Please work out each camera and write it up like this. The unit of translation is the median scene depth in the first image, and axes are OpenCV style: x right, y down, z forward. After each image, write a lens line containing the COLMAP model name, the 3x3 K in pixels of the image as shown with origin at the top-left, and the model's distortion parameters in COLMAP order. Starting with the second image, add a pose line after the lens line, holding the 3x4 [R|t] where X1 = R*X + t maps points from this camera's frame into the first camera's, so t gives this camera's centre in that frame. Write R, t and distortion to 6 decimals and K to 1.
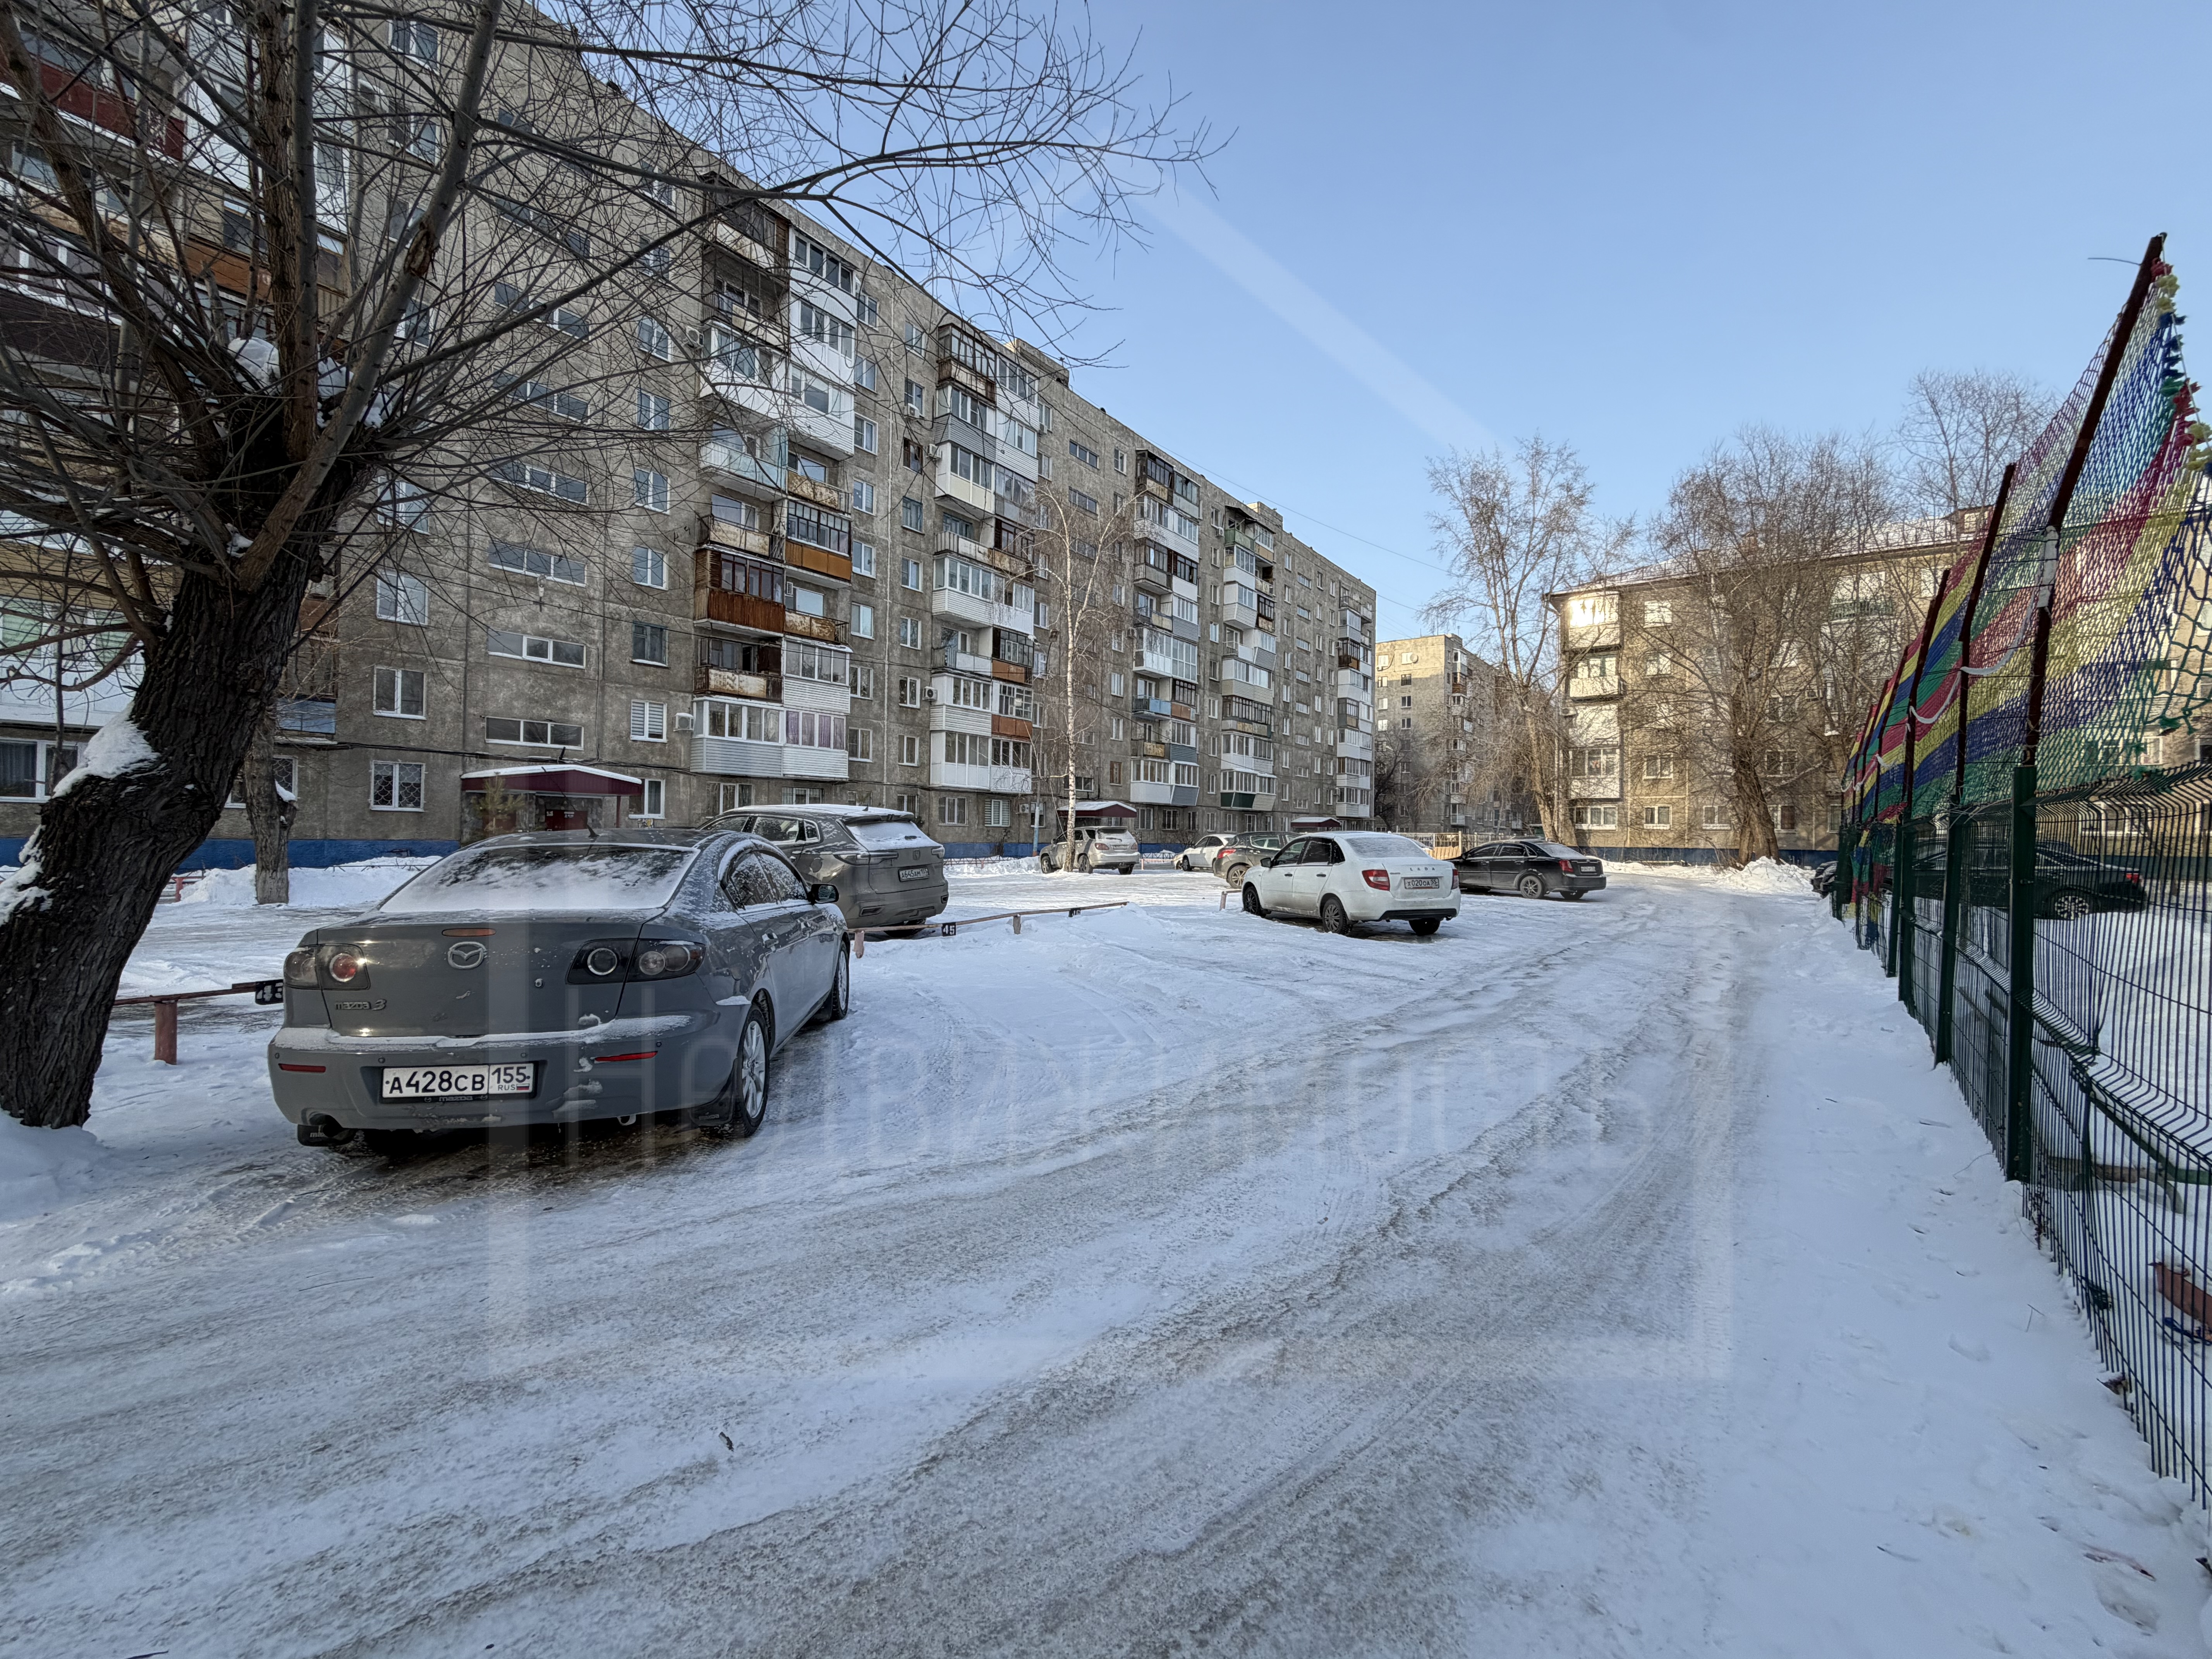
lens RADIAL K [[876.9, 0, 1106.0], [0, 876.9, 830.5], [0, 0, 1]] dist [-0.000935, -0.000416]
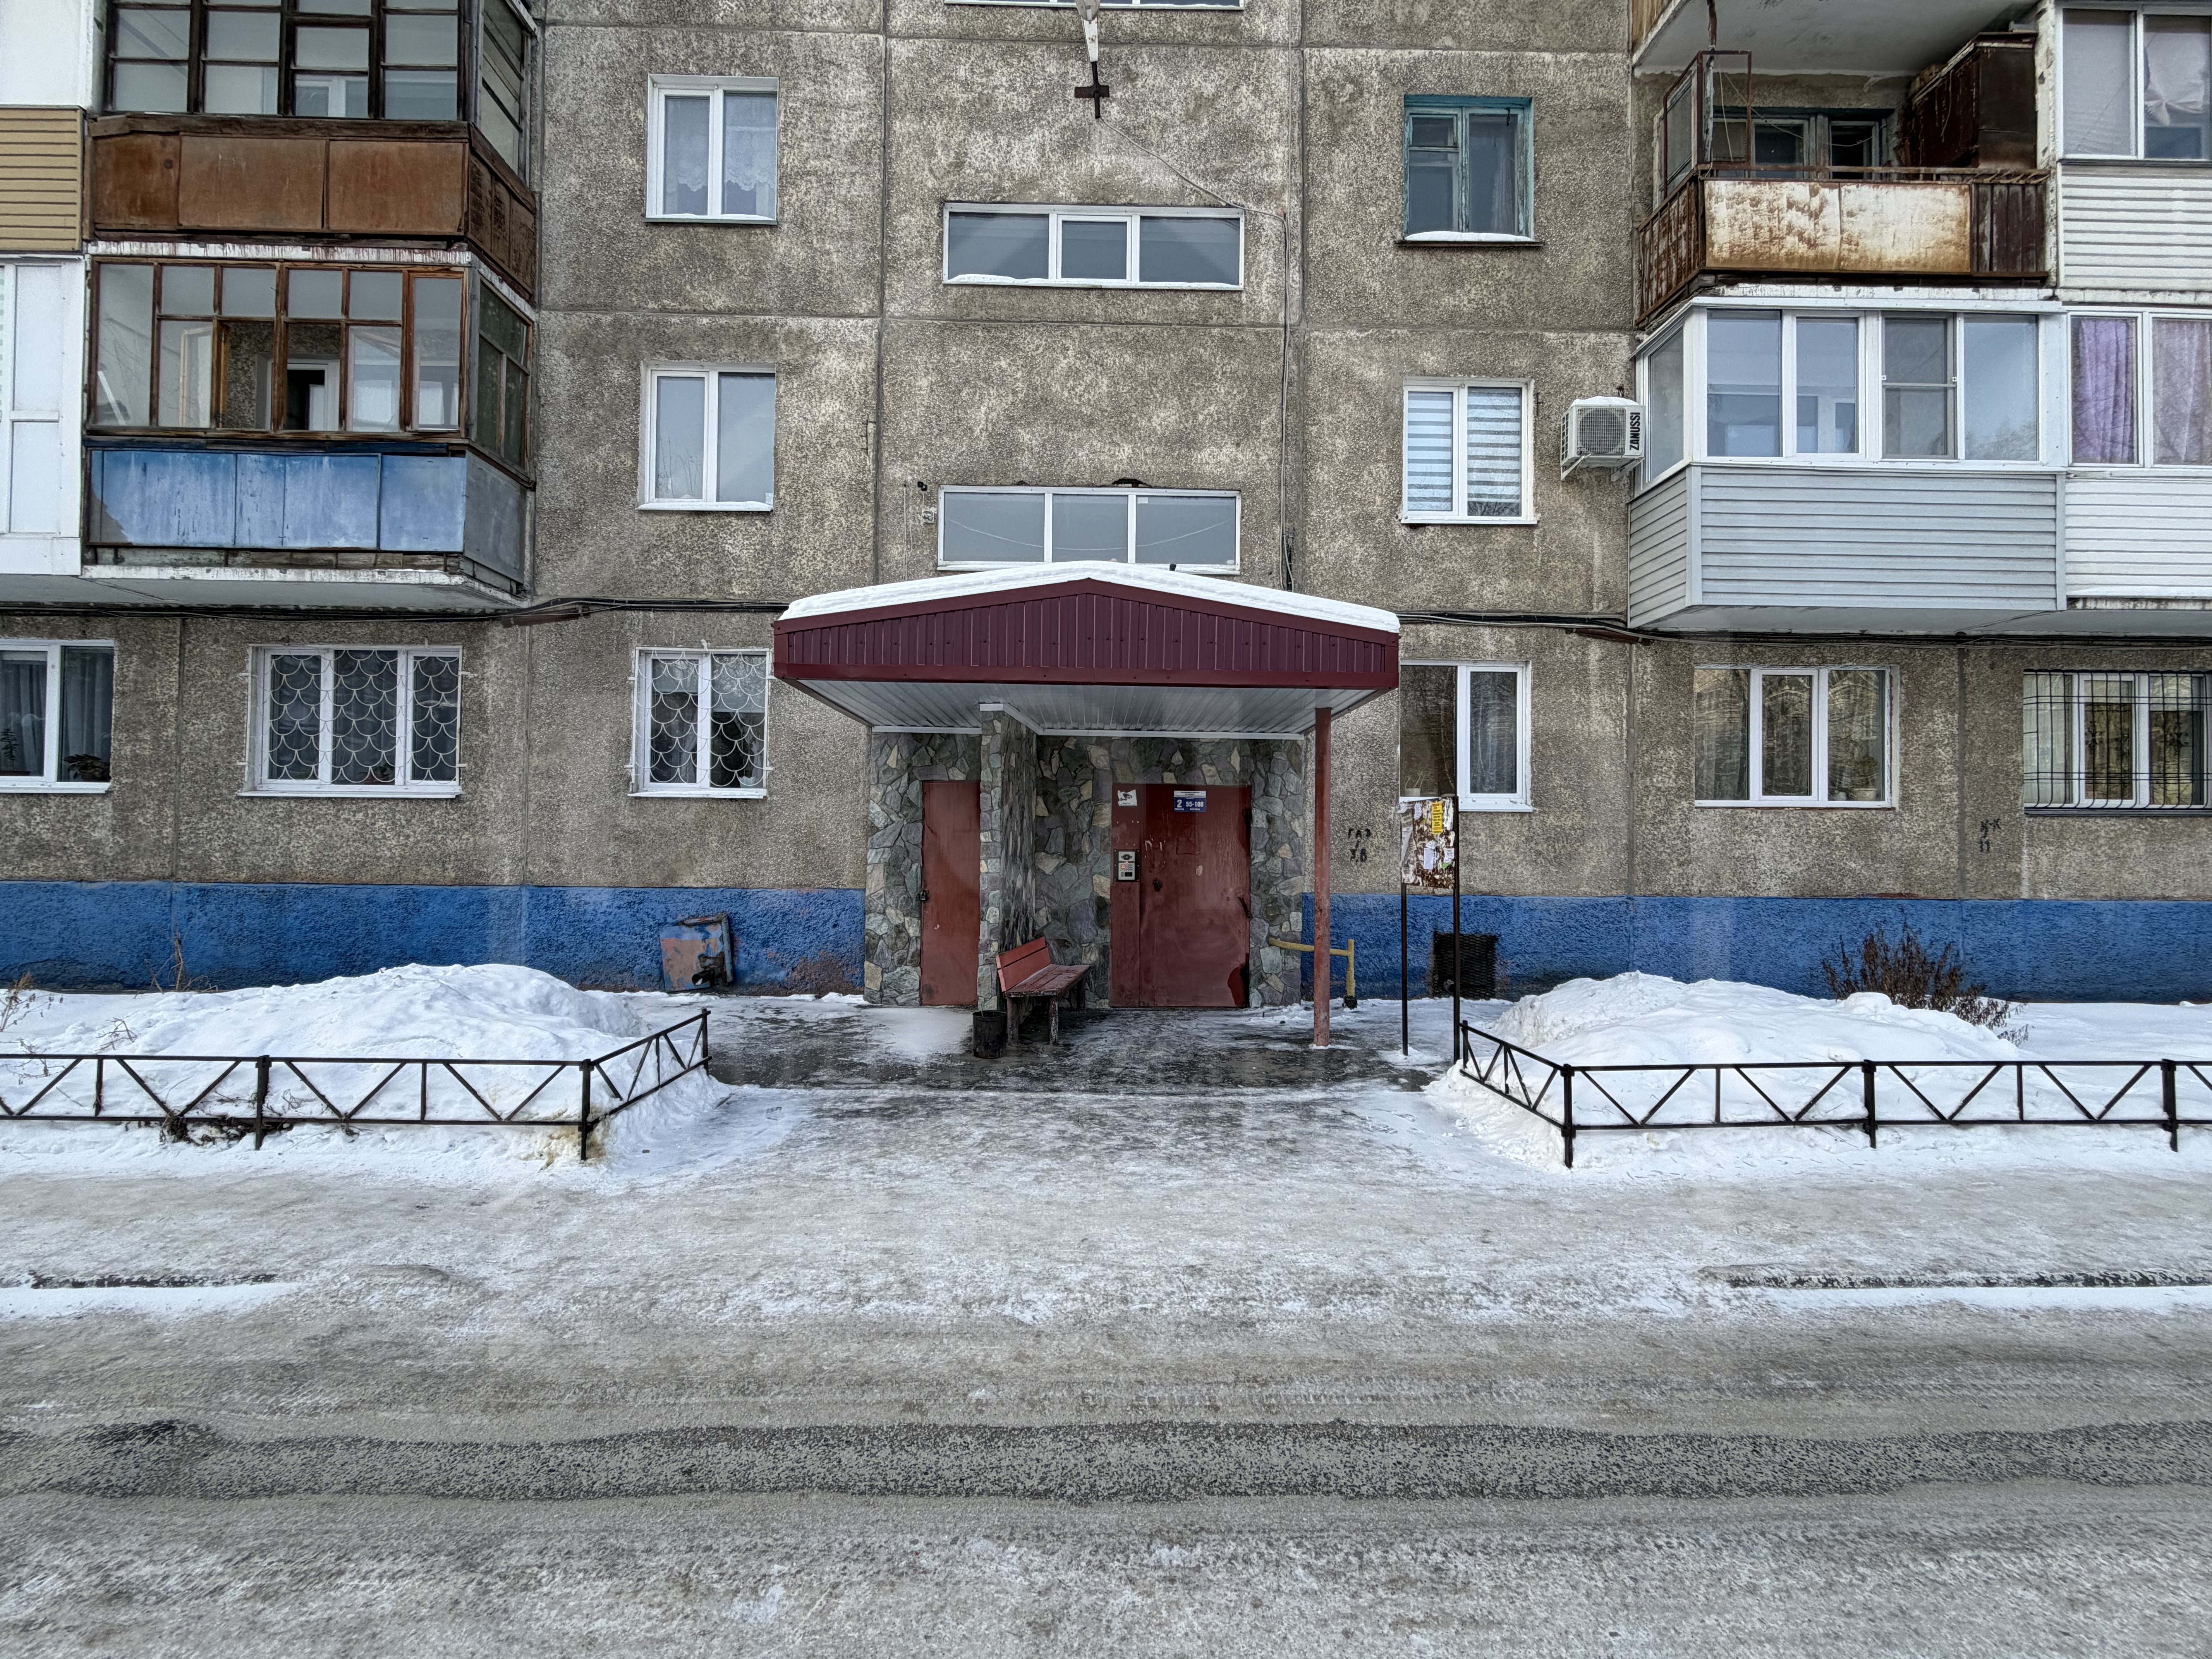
lens RADIAL K [[876.9, 0, 1106.8], [0, 876.9, 813.7], [0, 0, 1]] dist [-0.000935, -0.000416]
pose [[0.572994, -0.020023, -0.819315, -0.364048], [0.001264, 0.999722, -0.023548, -0.006531], [0.819558, 0.012458, 0.572860, 0.751982]]
